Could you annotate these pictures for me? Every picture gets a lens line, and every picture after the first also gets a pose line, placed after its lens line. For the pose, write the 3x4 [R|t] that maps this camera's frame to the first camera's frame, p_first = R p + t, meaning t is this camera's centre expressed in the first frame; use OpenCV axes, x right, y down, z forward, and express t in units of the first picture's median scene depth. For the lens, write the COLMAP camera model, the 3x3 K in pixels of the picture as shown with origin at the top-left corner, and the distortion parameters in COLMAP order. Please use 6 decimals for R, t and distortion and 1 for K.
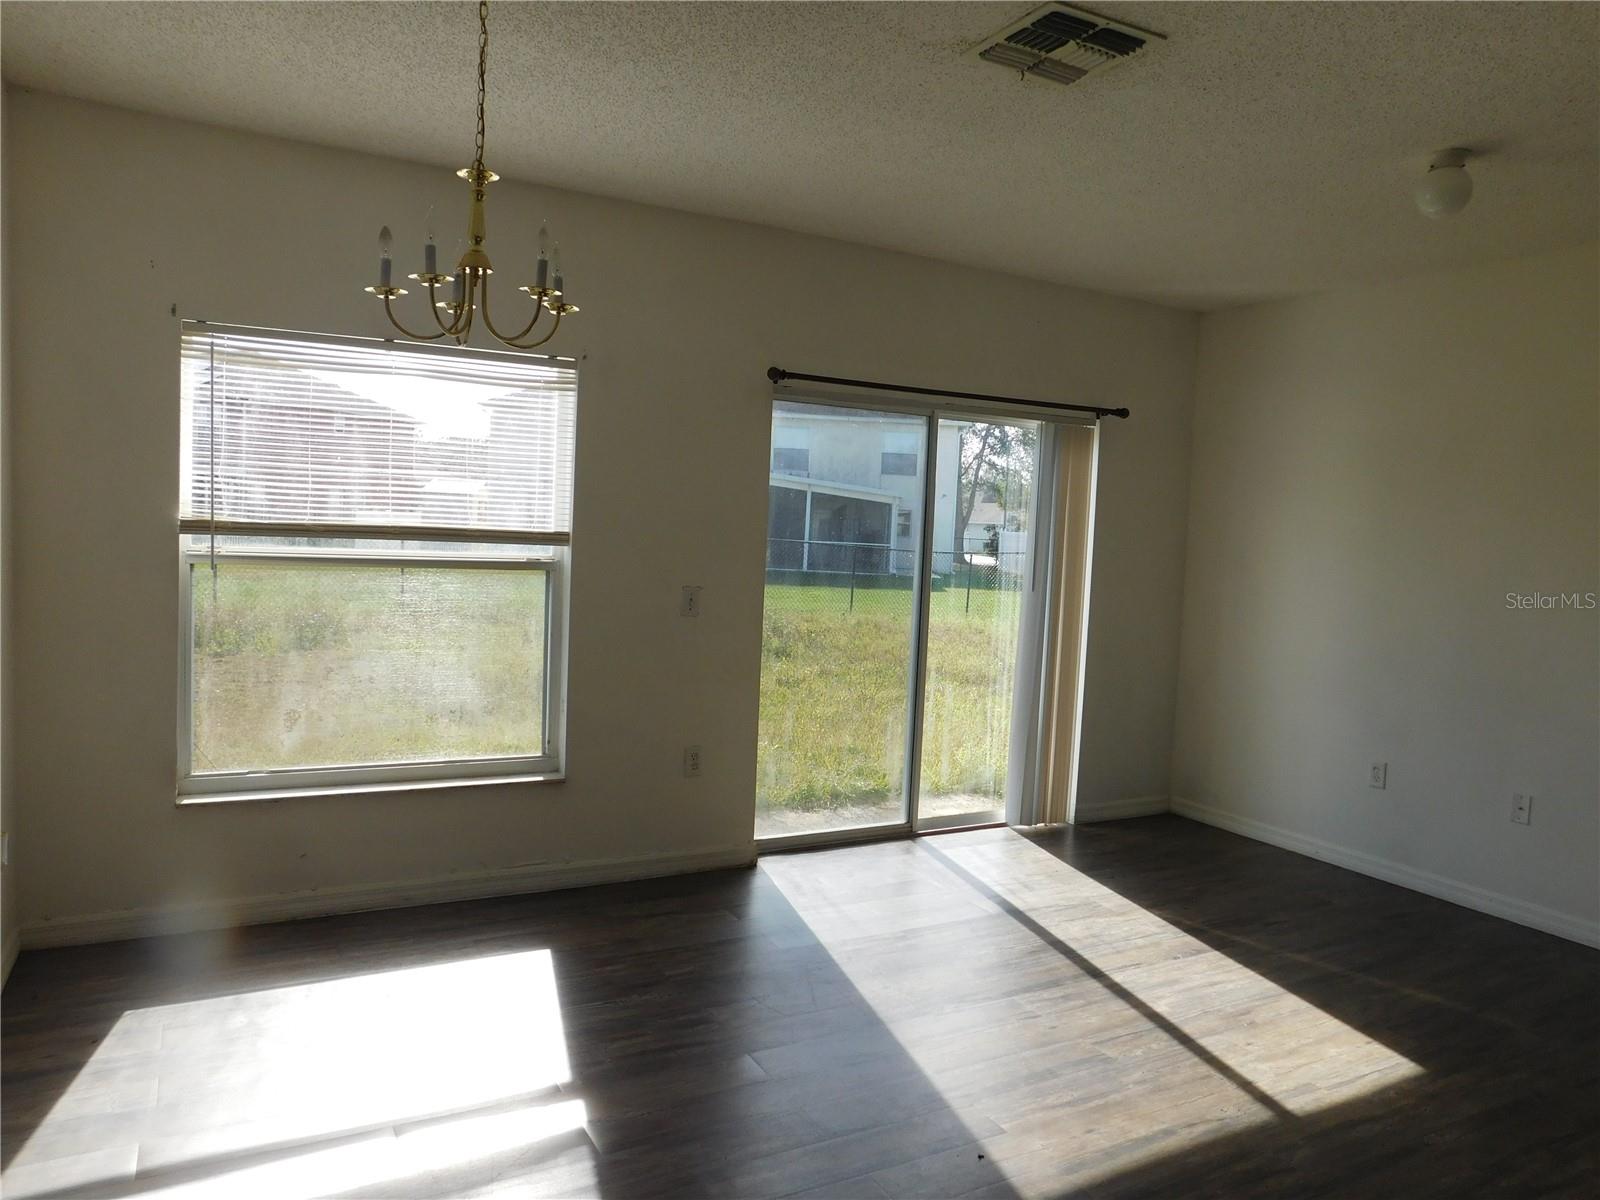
lens RADIAL K [[1113.8, 0, 797.9], [0, 1113.8, 597.3], [0, 0, 1]] dist [-0.071168, 0.068716]
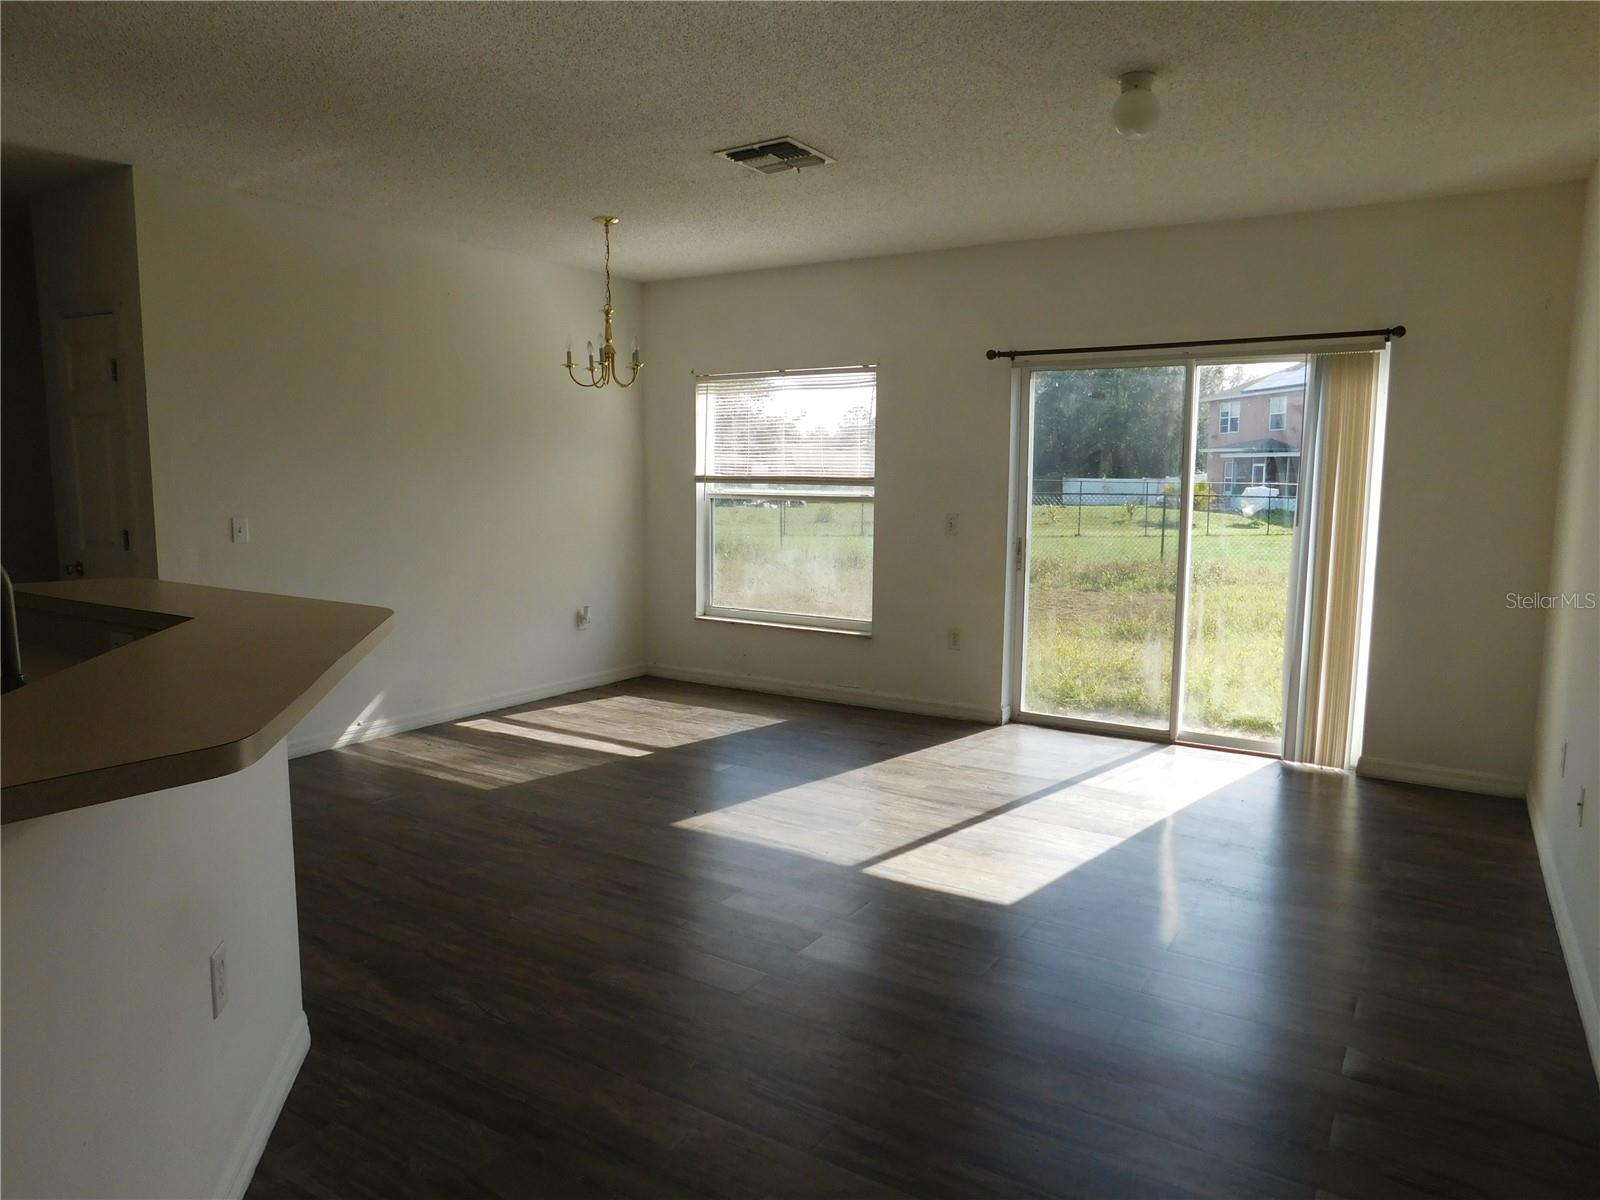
lens RADIAL K [[1074.0, 0, 795.1], [0, 1074.0, 608.5], [0, 0, 1]] dist [-0.053988, 0.039783]
pose [[0.474215, 0.071676, -0.877487, 1.156290], [-0.045550, 0.997343, 0.056850, 0.047747], [0.879230, 0.013011, 0.476219, 0.201750]]
